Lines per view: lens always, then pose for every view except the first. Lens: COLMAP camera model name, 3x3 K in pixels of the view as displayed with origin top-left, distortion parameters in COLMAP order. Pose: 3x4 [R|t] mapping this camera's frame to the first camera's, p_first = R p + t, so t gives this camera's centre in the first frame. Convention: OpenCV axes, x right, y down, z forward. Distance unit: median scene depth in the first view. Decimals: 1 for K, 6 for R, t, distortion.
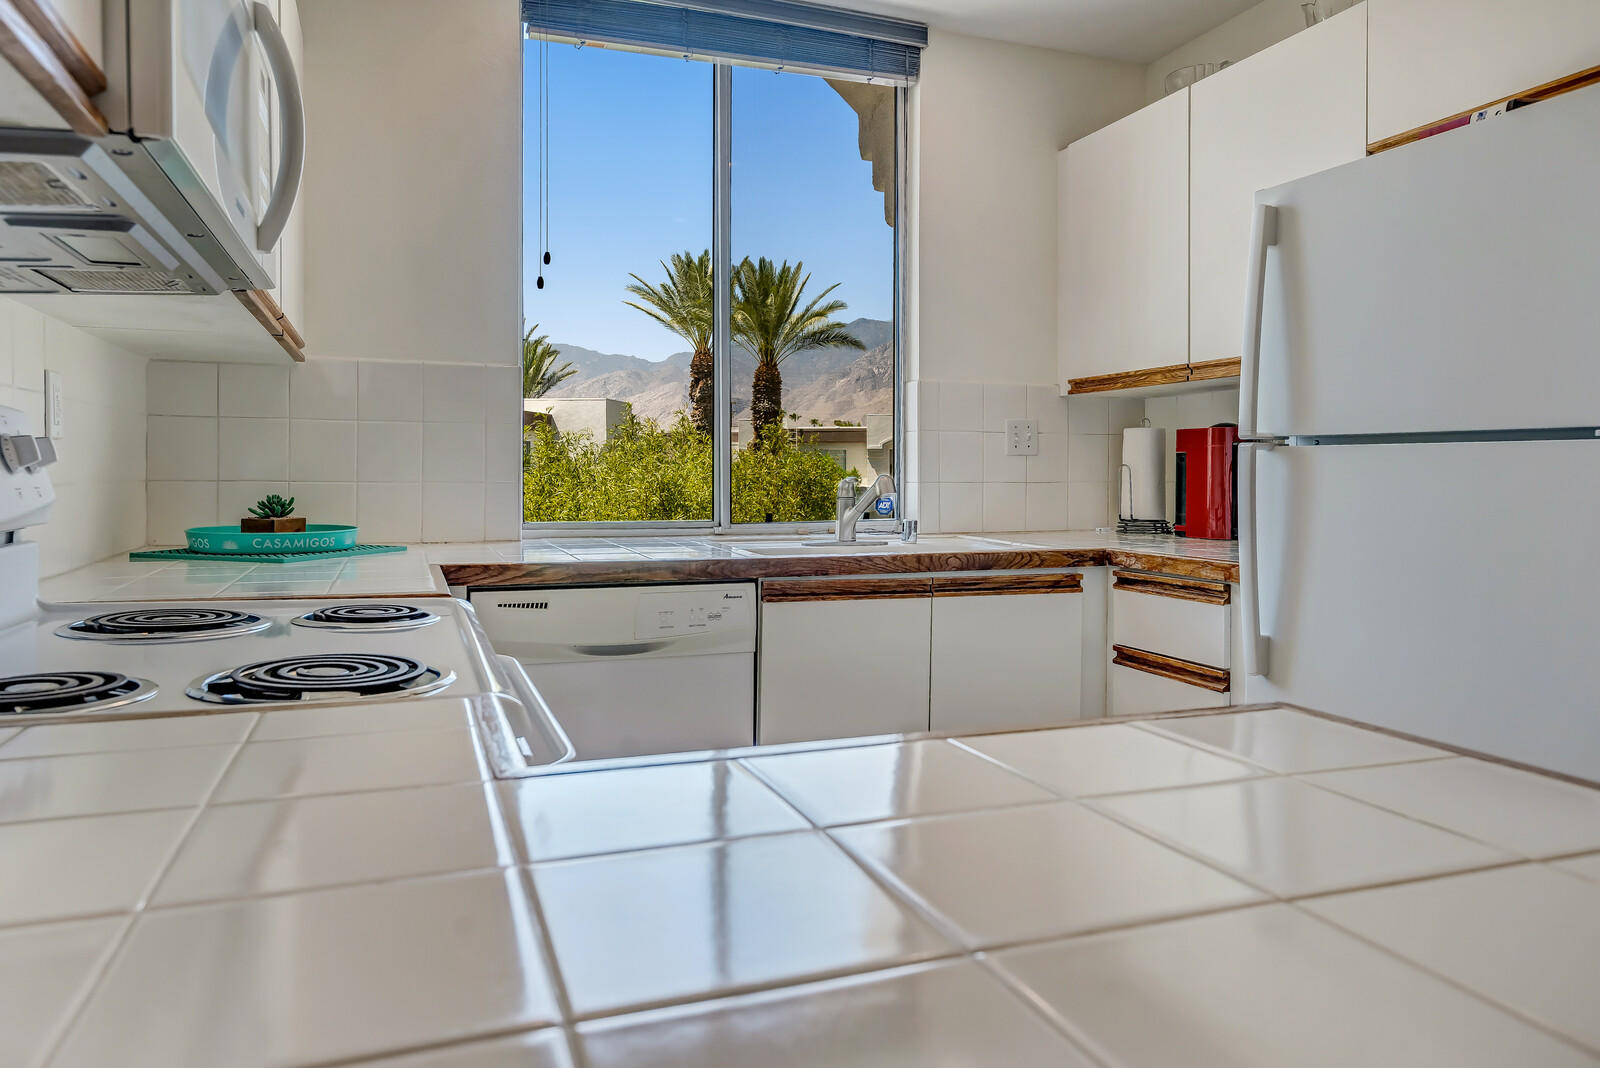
lens RADIAL K [[1054.5, 0, 791.8], [0, 1054.5, 521.7], [0, 0, 1]] dist [0.006284, 0.006272]
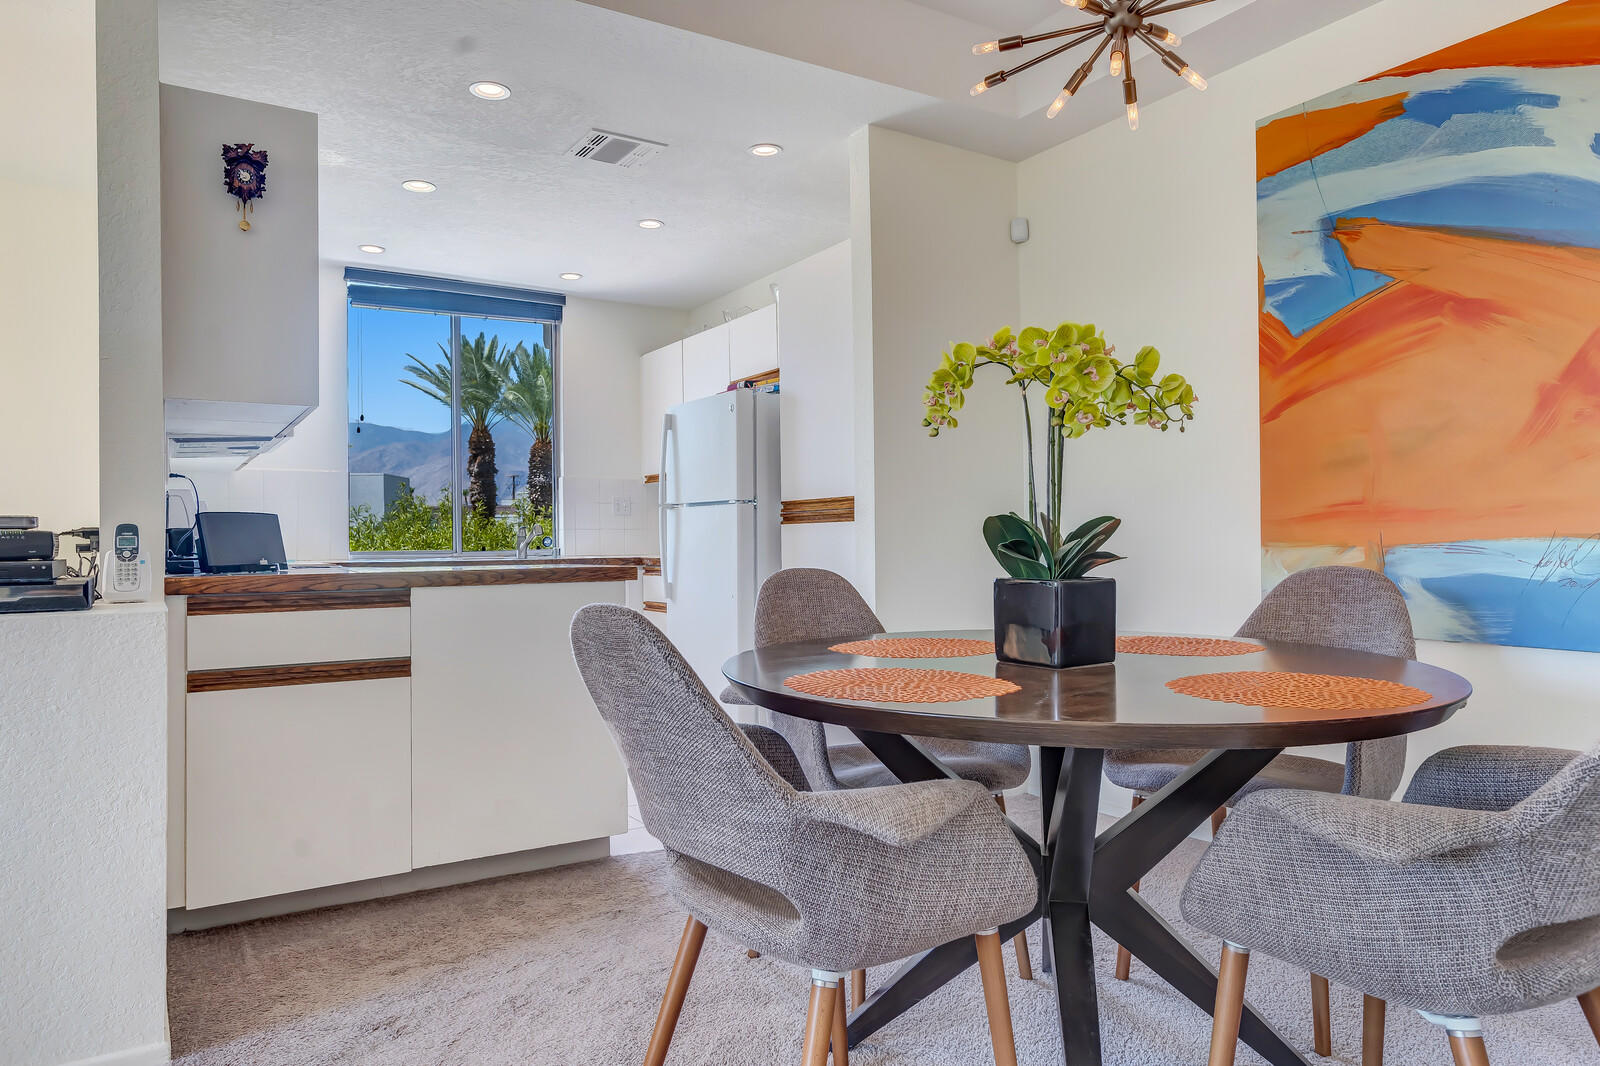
lens RADIAL K [[1054.5, 0, 786.3], [0, 1054.5, 545.1], [0, 0, 1]] dist [0.006284, 0.006272]
pose [[0.981504, -0.011133, 0.191118, 0.183251], [0.020008, 0.998806, -0.044572, 0.103633], [-0.190394, 0.047571, 0.980555, -1.166535]]
